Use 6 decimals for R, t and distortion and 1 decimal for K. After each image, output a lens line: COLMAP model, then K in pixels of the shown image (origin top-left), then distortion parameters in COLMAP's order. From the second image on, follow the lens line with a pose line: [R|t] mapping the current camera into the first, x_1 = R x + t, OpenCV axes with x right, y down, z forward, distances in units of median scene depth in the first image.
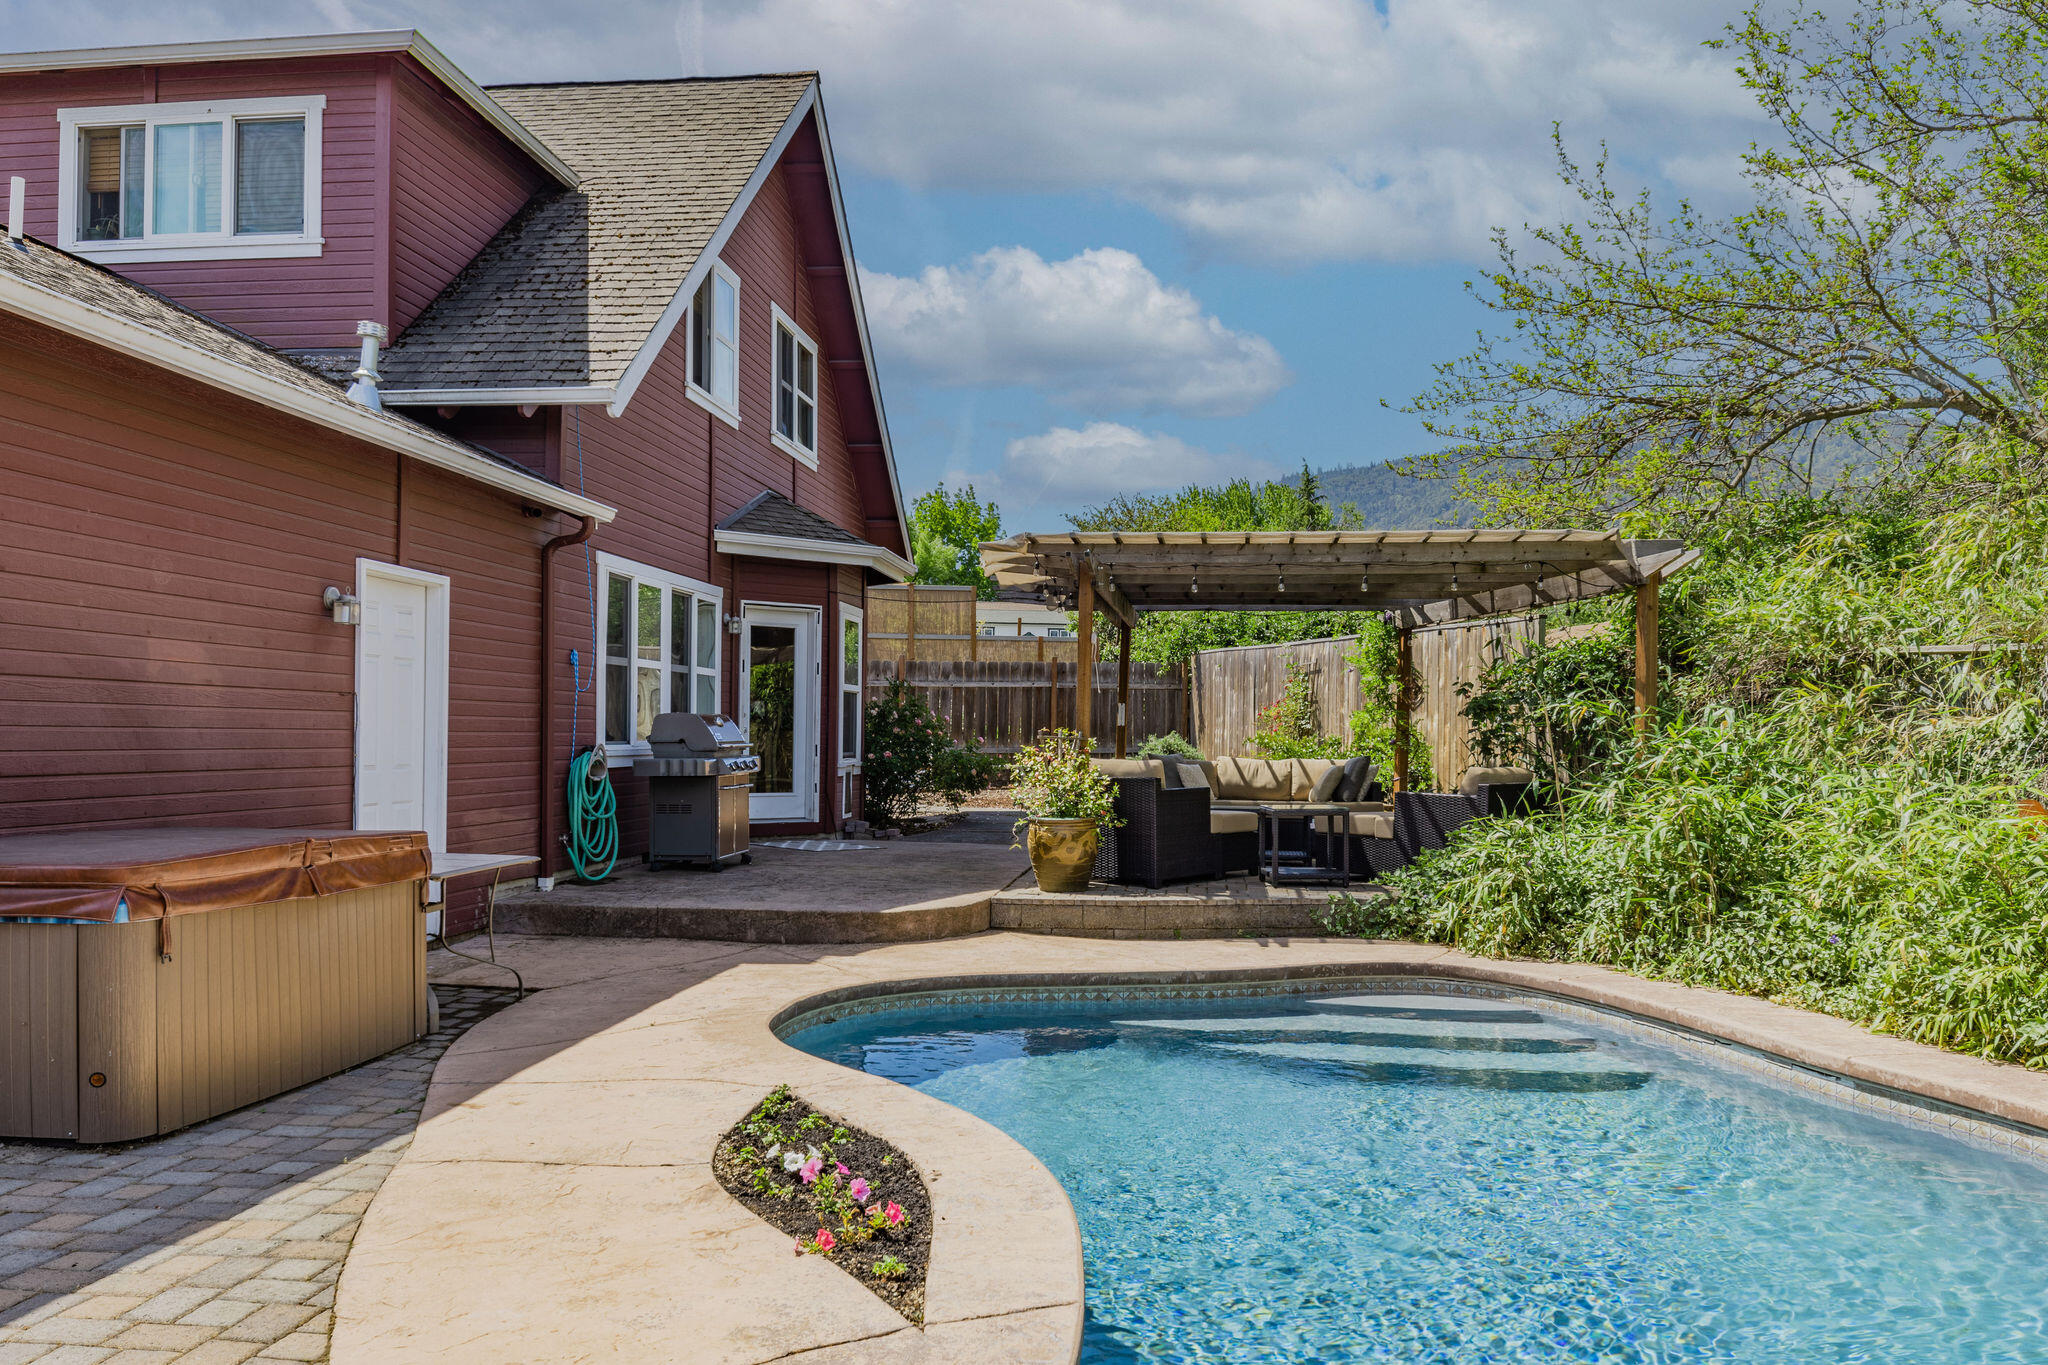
lens RADIAL K [[1495.6, 0, 1030.9], [0, 1495.6, 690.0], [0, 0, 1]] dist [0.013903, -0.026401]
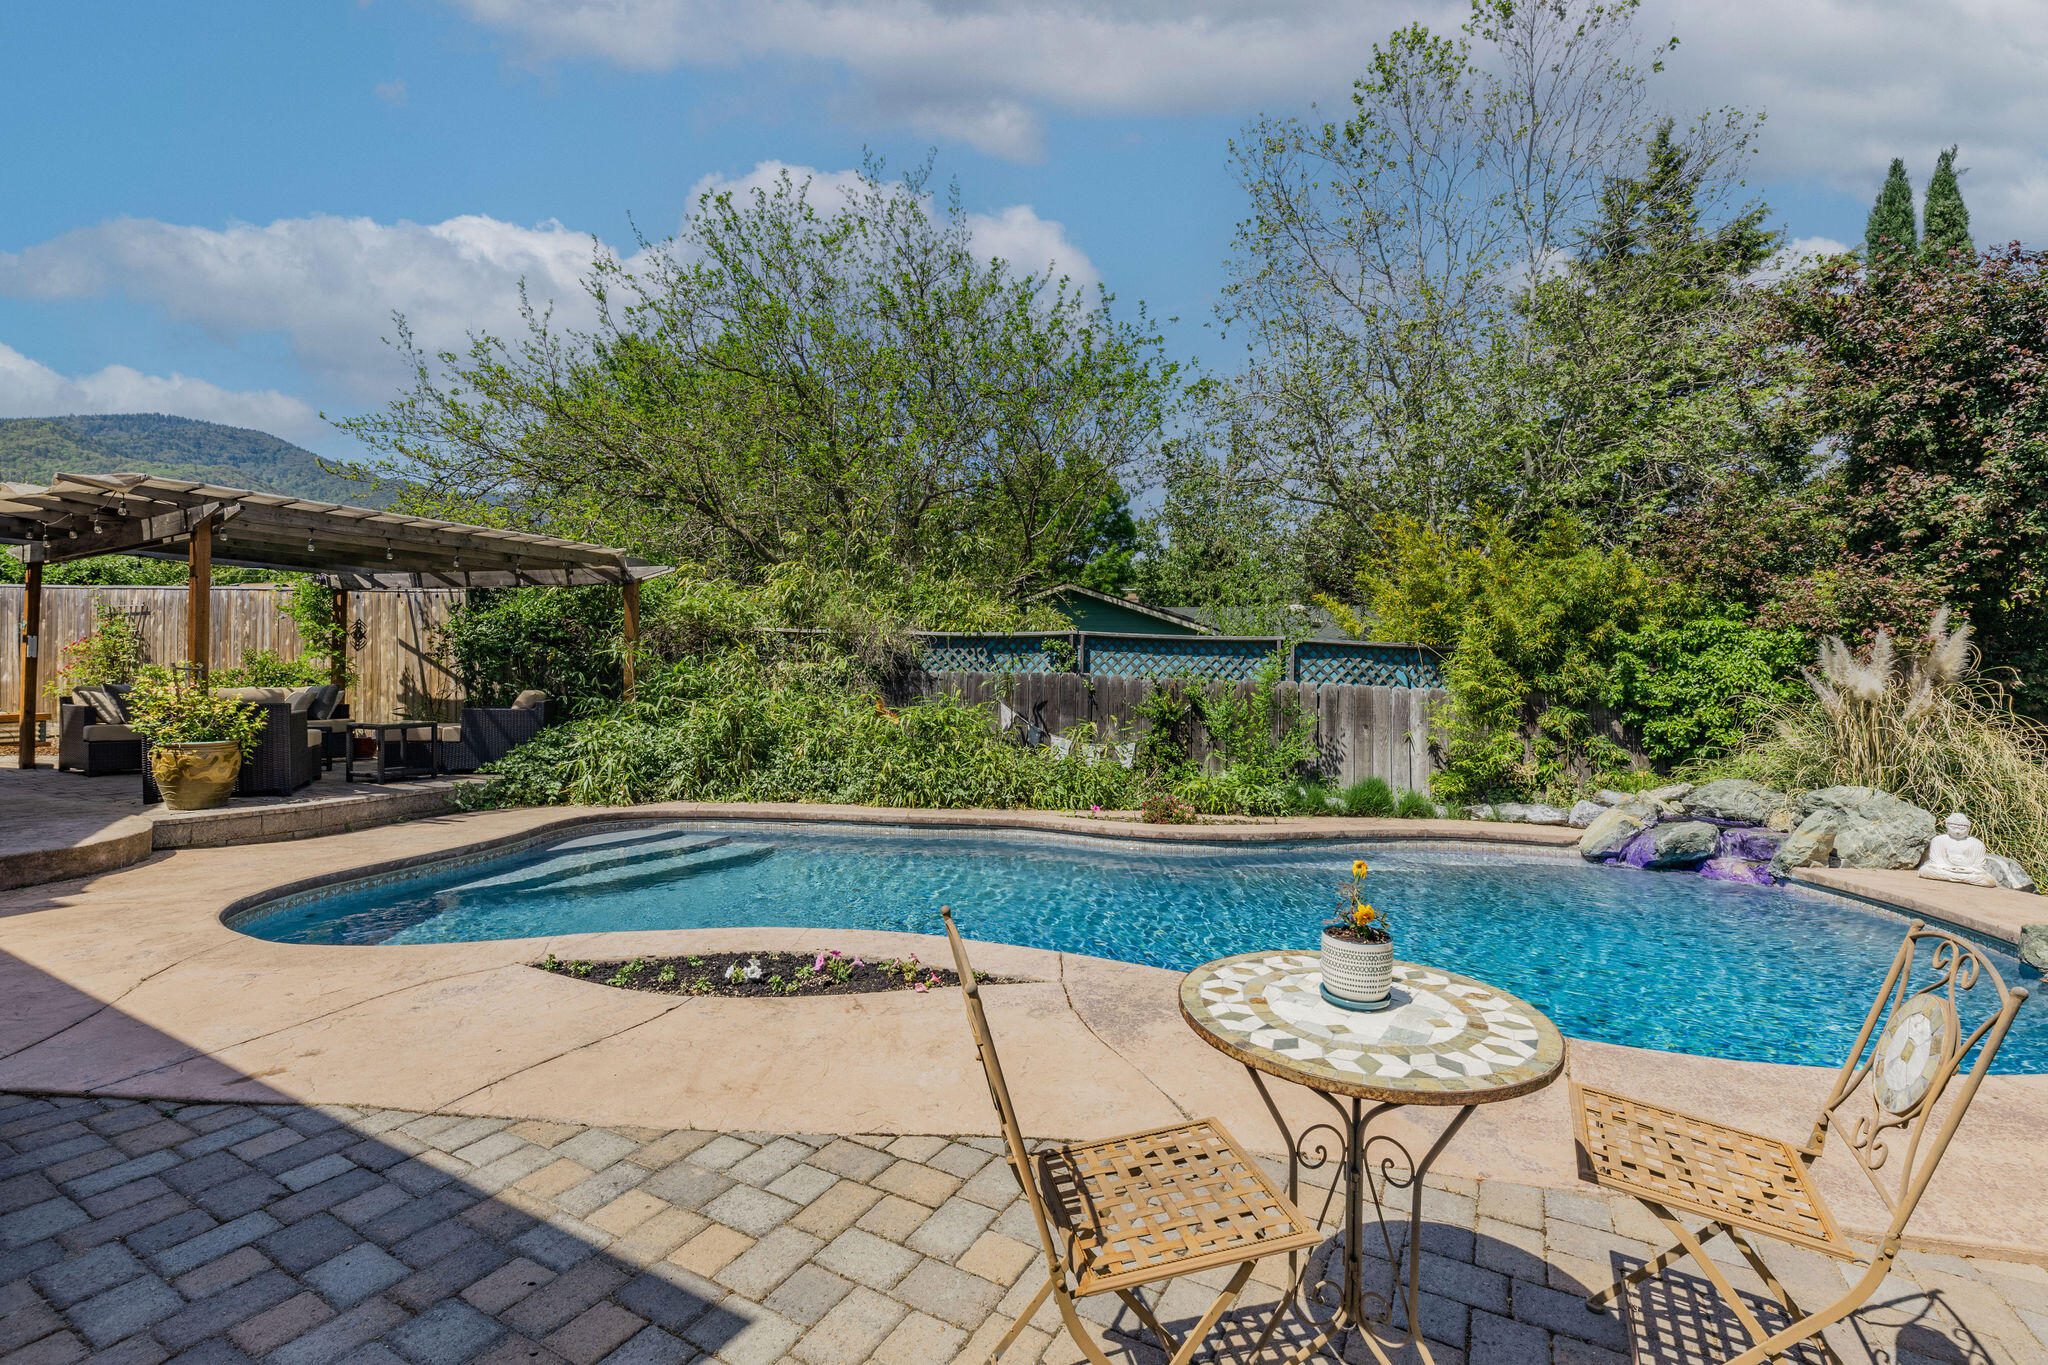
lens RADIAL K [[872.2, 0, 1032.7], [0, 872.2, 671.1], [0, 0, 1]] dist [-0.001056, -0.000373]
pose [[0.389151, 0.006282, 0.921152, -0.396550], [-0.034875, 0.999360, 0.007918, 0.008066], [-0.920513, -0.035206, 0.389122, 0.220213]]
